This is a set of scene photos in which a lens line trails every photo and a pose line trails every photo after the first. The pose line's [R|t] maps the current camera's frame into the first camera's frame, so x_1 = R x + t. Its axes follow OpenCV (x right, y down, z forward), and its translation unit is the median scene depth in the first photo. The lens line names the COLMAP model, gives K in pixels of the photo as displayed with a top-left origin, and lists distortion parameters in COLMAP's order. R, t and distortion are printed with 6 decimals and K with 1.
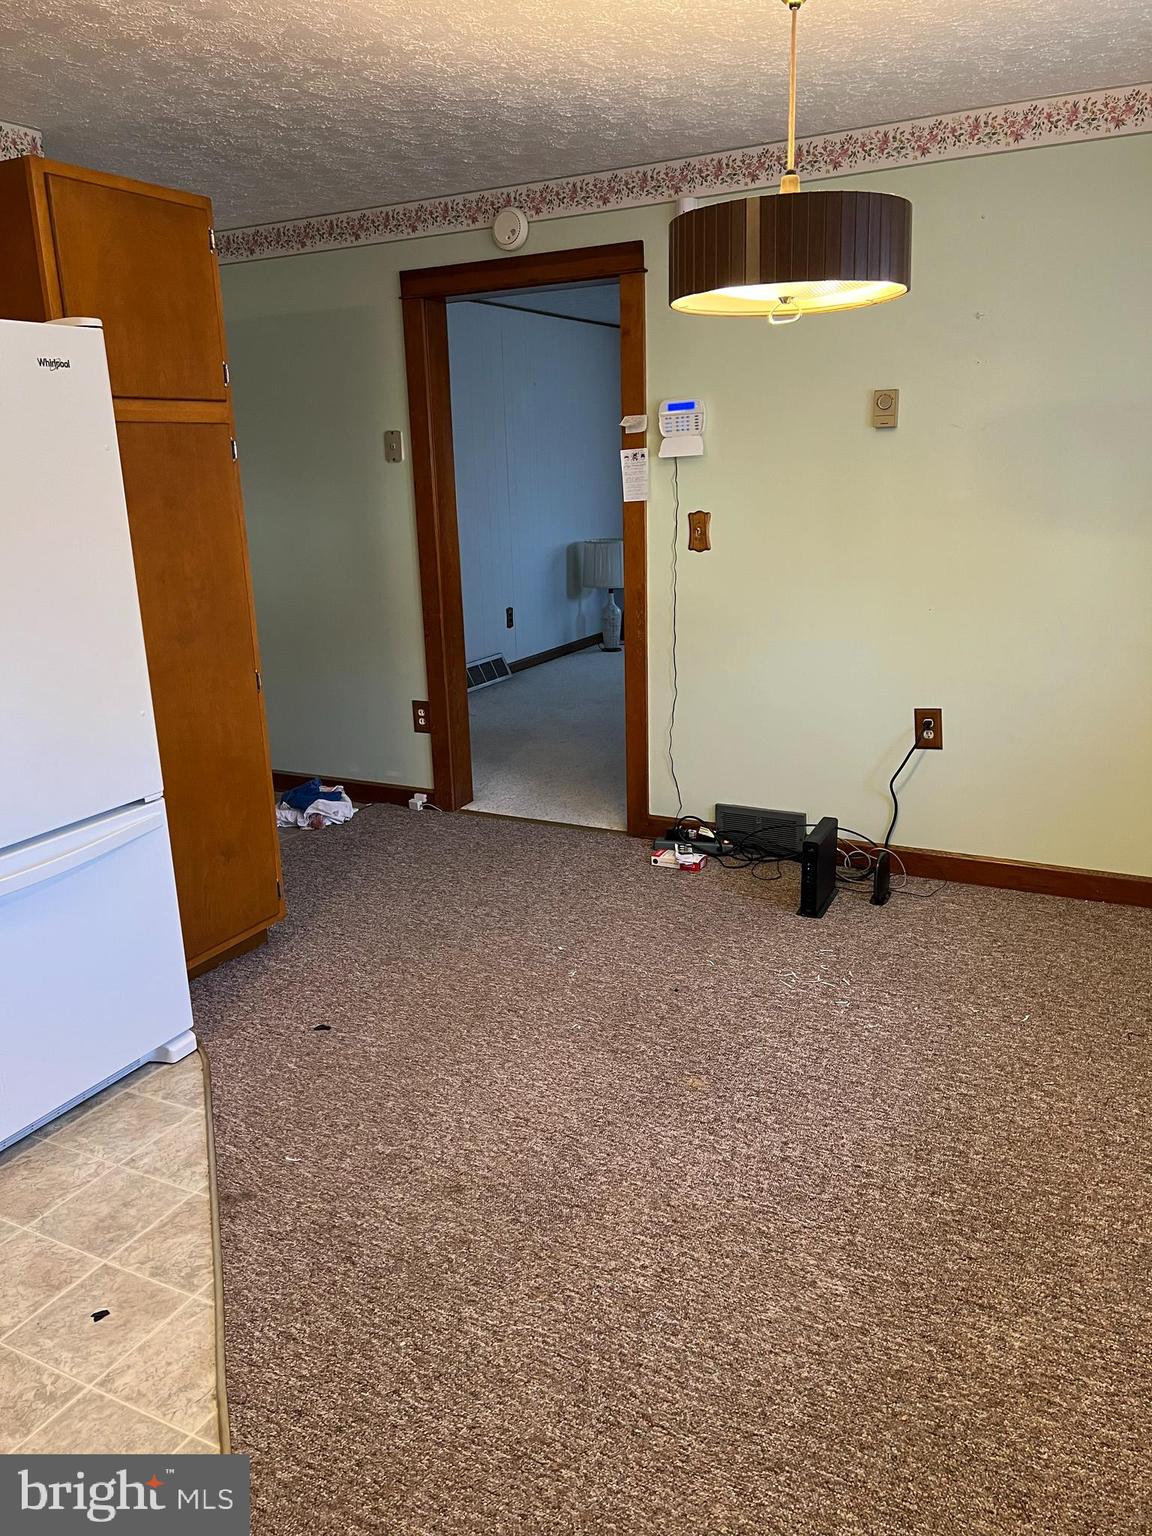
lens RADIAL K [[1153.9, 0, 582.9], [0, 1153.9, 769.7], [0, 0, 1]] dist [0.061436, -0.067344]
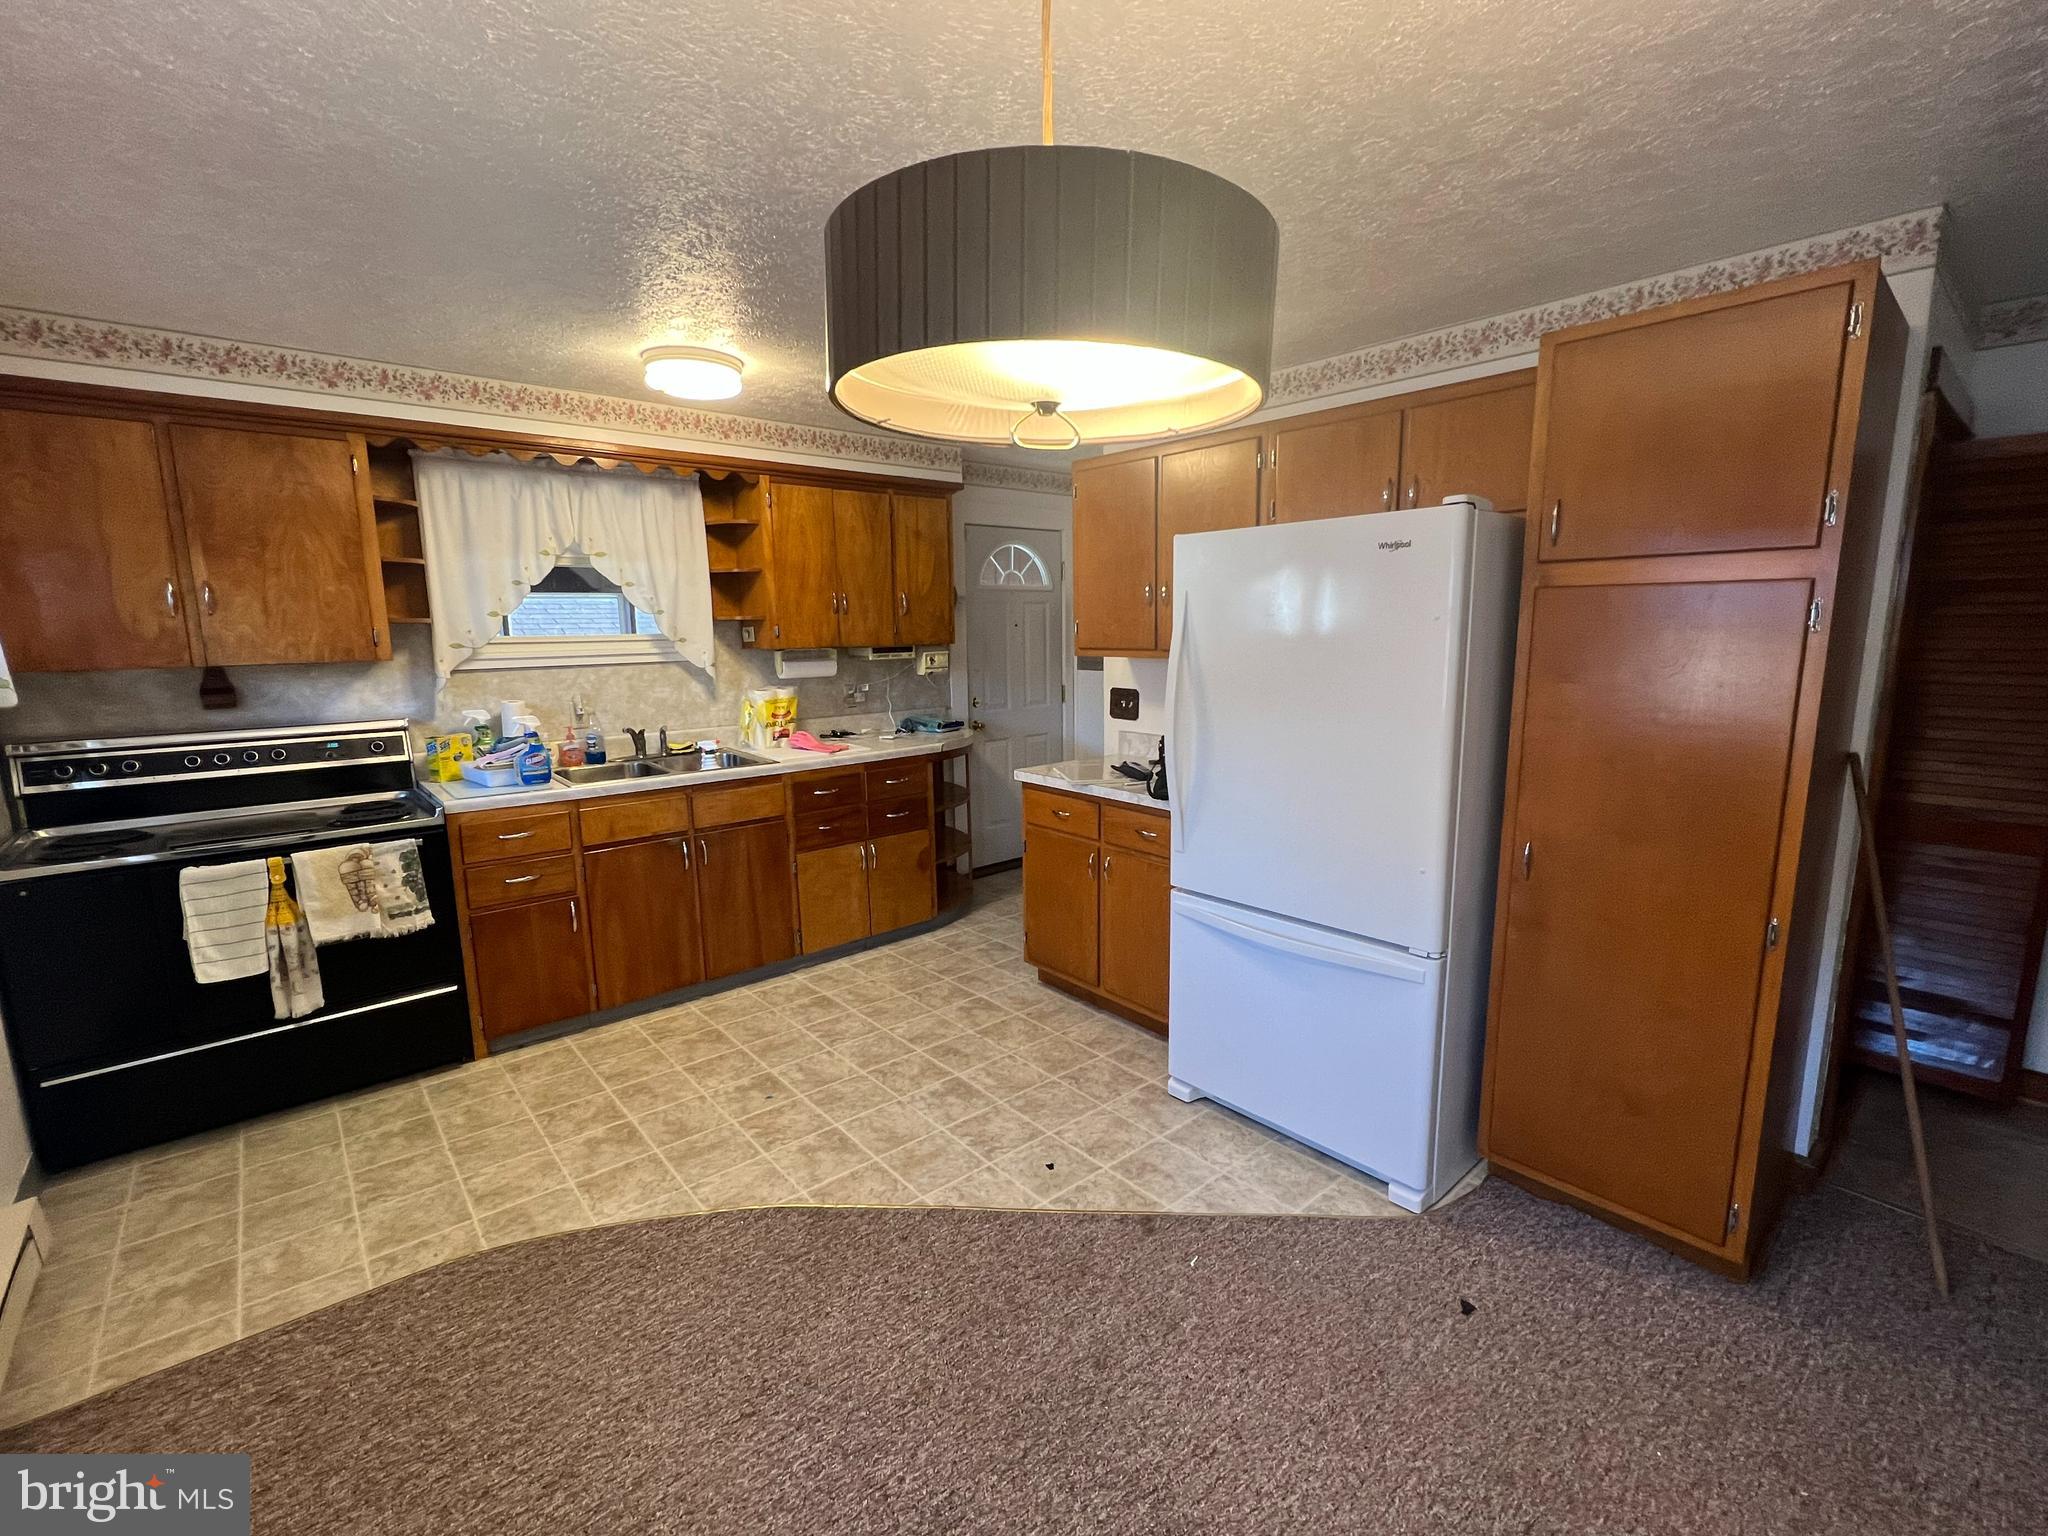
lens RADIAL K [[906.4, 0, 1024.0], [0, 906.4, 768.0], [0, 0, 1]] dist [-0.001642, -0.000269]
pose [[-0.385627, 0.178864, -0.905152, 0.539010], [-0.215950, 0.936284, 0.277018, -0.323619], [0.897027, 0.302293, -0.322430, 1.067615]]
